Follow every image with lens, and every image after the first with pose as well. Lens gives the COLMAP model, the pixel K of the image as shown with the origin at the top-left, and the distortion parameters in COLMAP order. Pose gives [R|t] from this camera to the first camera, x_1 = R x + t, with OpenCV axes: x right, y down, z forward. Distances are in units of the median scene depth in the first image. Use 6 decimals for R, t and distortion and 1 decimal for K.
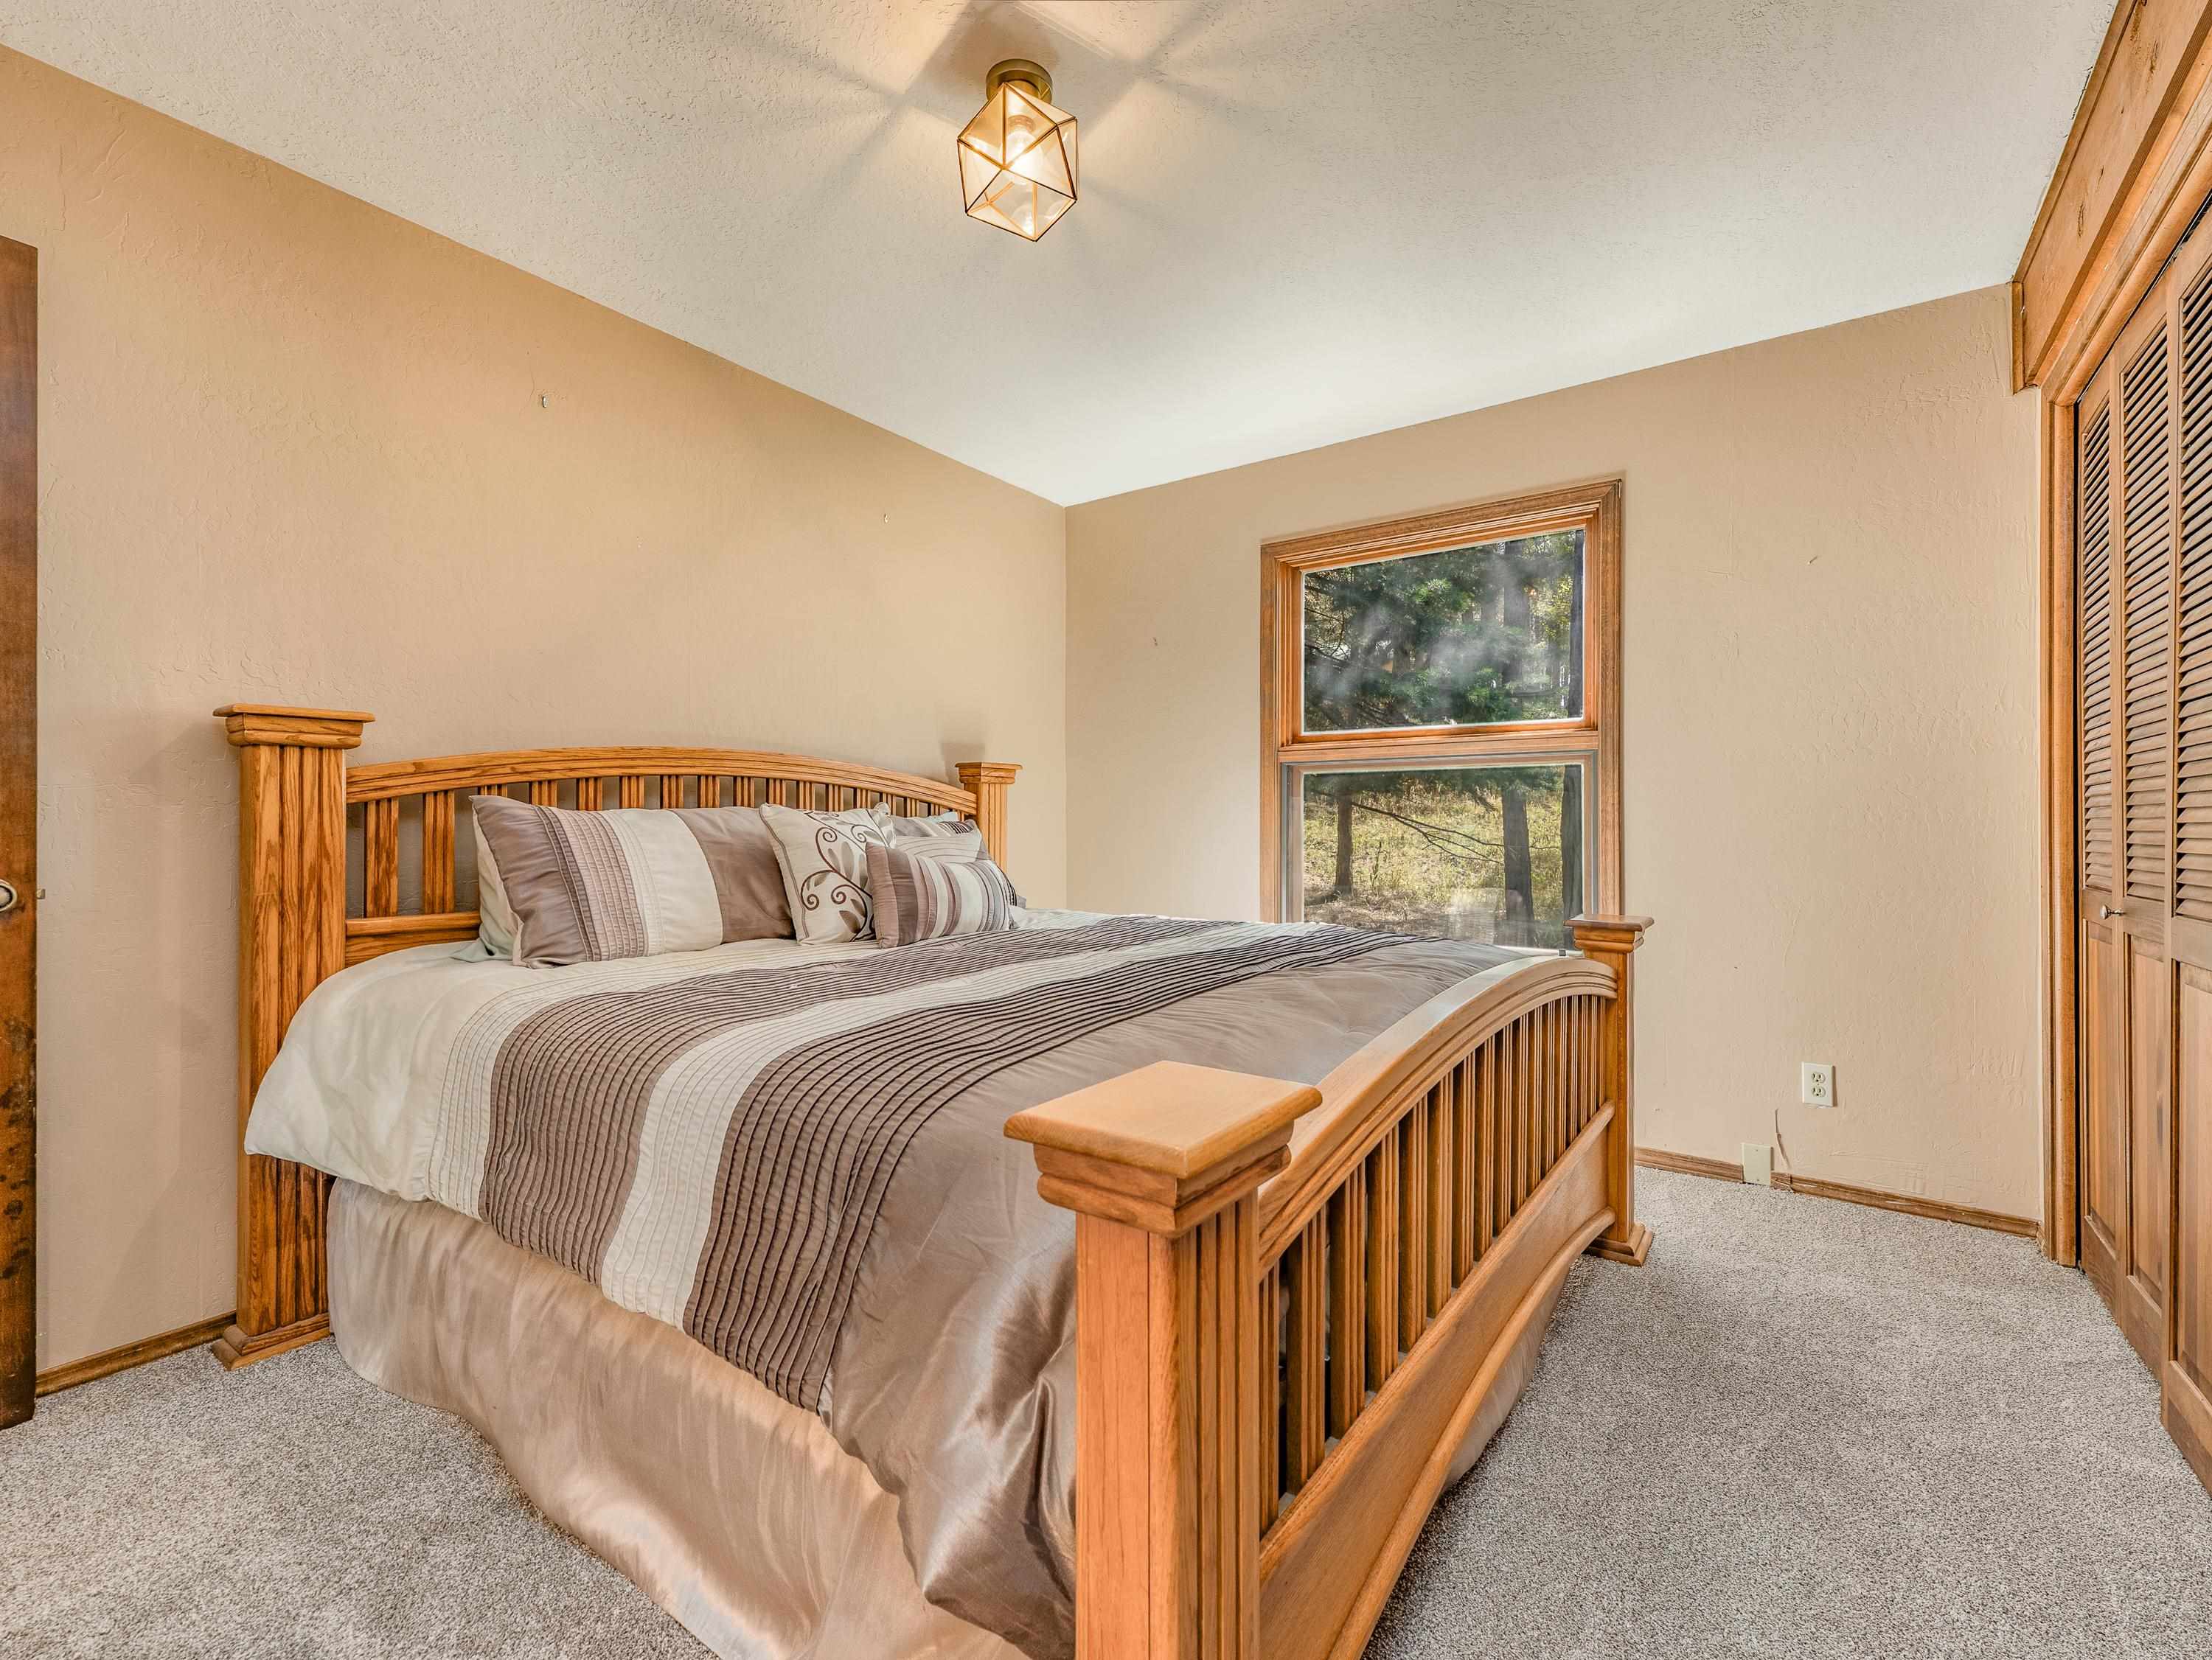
lens RADIAL K [[993.9, 0, 1104.3], [0, 993.9, 820.3], [0, 0, 1]] dist [0.031286, -0.016065]
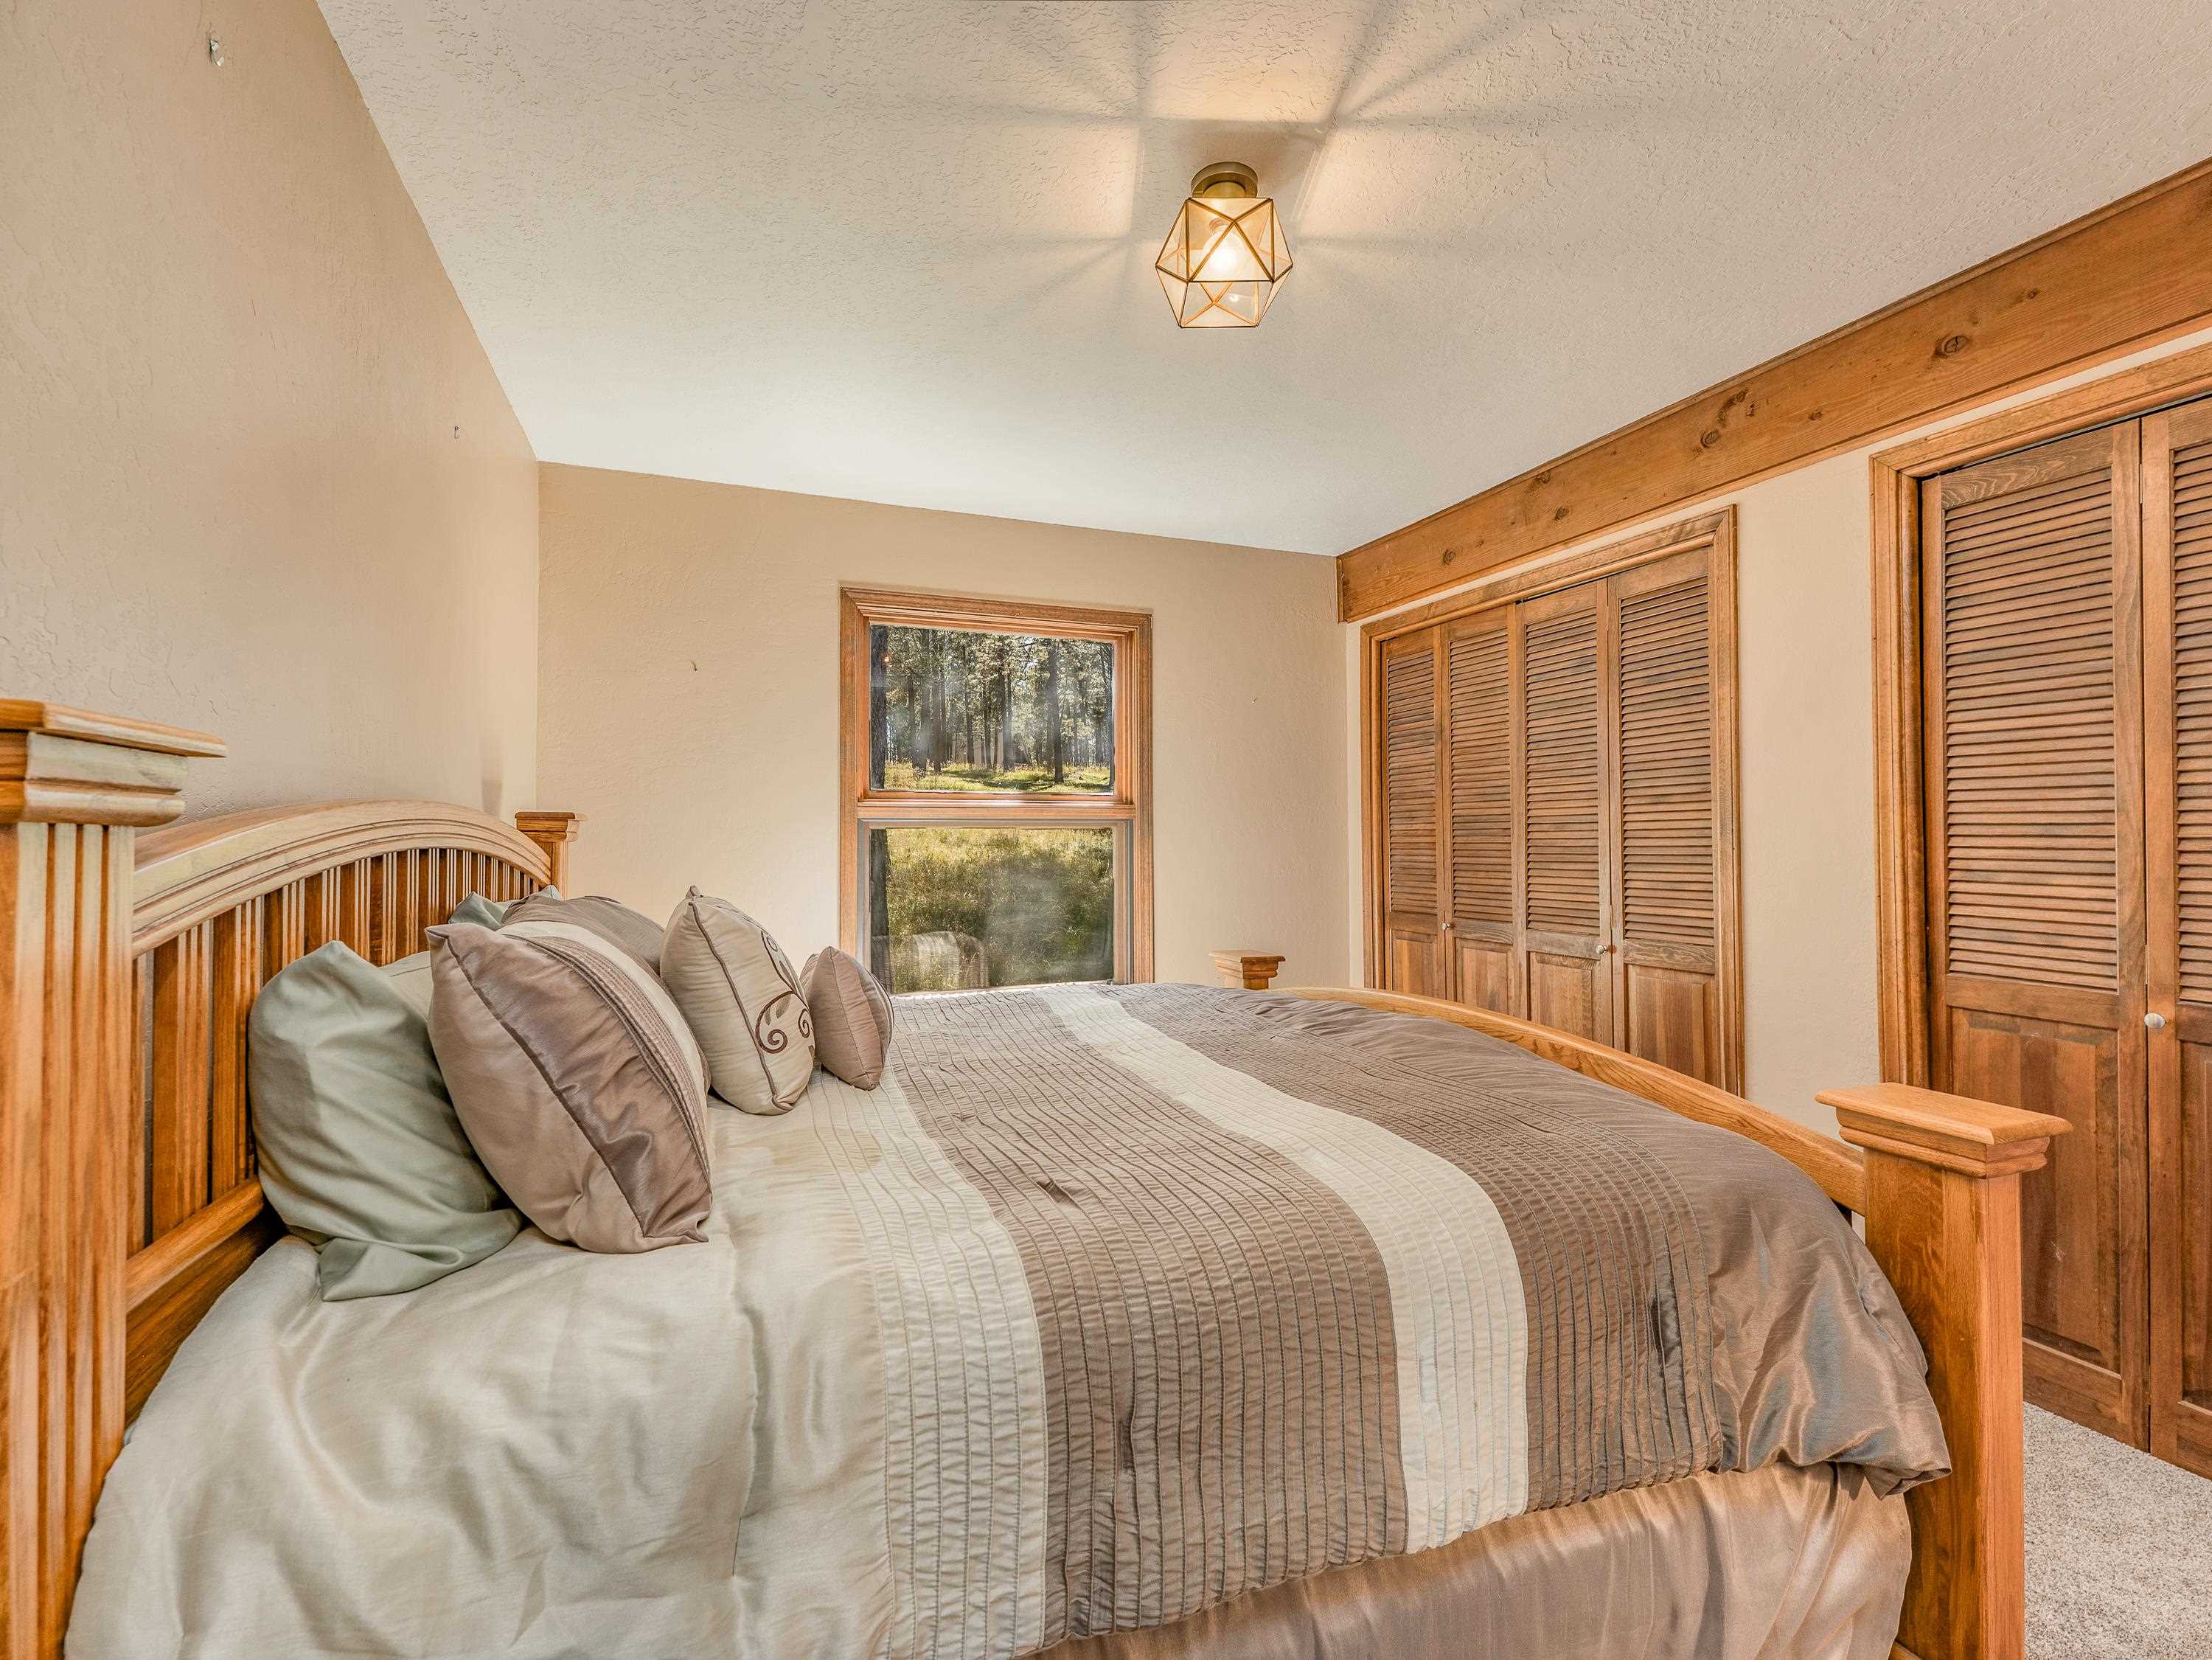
lens RADIAL K [[994.1, 0, 1104.3], [0, 994.1, 820.3], [0, 0, 1]] dist [0.031286, -0.016065]
pose [[0.554713, 0.014133, 0.831922, -0.538553], [0.004993, 0.999781, -0.020313, -0.040577], [-0.832027, 0.015421, 0.554521, 0.304345]]
